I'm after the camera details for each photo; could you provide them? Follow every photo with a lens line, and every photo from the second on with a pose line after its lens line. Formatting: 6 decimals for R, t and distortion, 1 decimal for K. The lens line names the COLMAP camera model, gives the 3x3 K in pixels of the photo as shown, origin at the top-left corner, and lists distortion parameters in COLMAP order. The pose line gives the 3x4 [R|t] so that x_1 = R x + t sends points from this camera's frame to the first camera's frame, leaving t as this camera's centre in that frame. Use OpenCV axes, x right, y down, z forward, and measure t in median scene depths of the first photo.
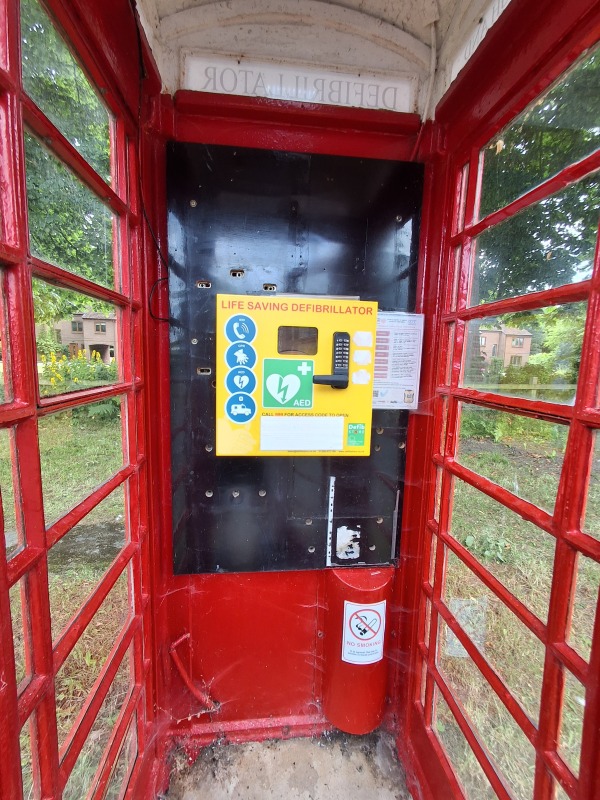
lens RADIAL K [[368.4, 0, 301.1], [0, 368.4, 404.9], [0, 0, 1]] dist [-0.001533, -0.000089]
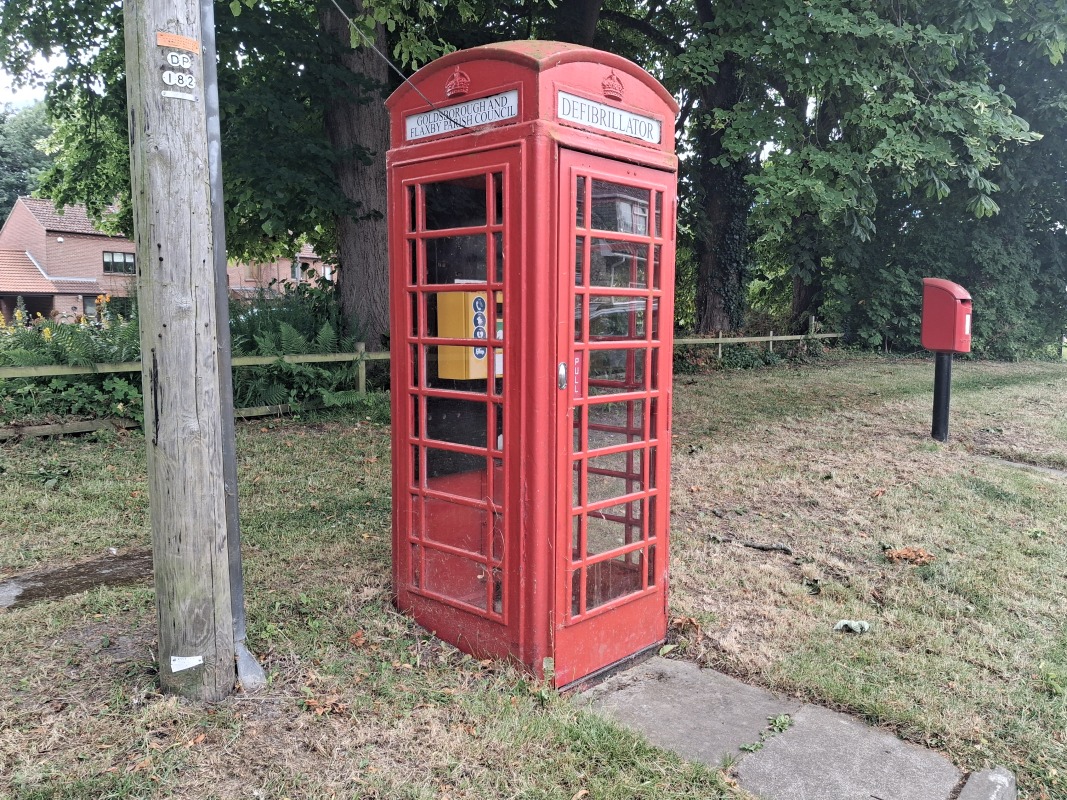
lens RADIAL K [[843.2, 0, 533.5], [0, 843.2, 400.0], [0, 0, 1]] dist [0.010781, 0.001234]
pose [[0.757890, -0.084158, 0.646932, -1.908577], [0.097302, 0.995135, 0.015463, 0.151519], [-0.645086, 0.051229, 0.762391, -1.614476]]
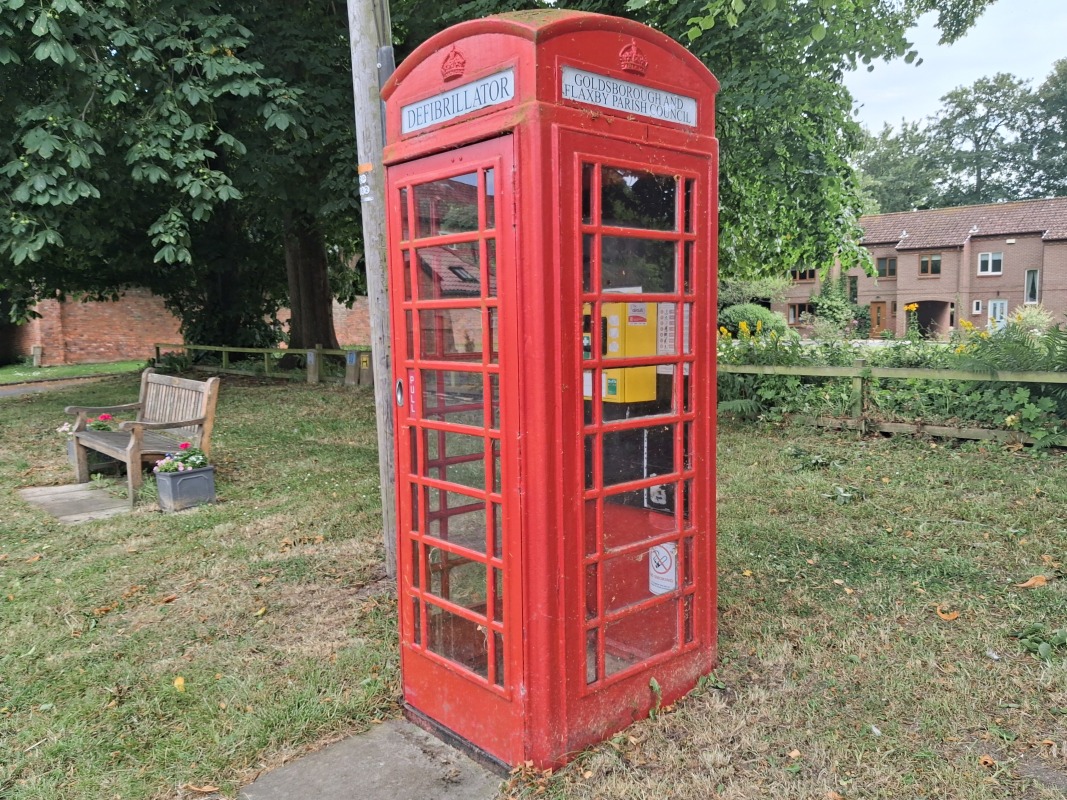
lens RADIAL K [[844.1, 0, 539.9], [0, 844.1, 392.4], [0, 0, 1]] dist [-0.000594, -0.006639]
pose [[0.577792, 0.032724, -0.815527, 2.083398], [-0.074094, 0.997173, -0.012482, 0.128876], [0.812814, 0.067637, 0.578584, -0.875761]]
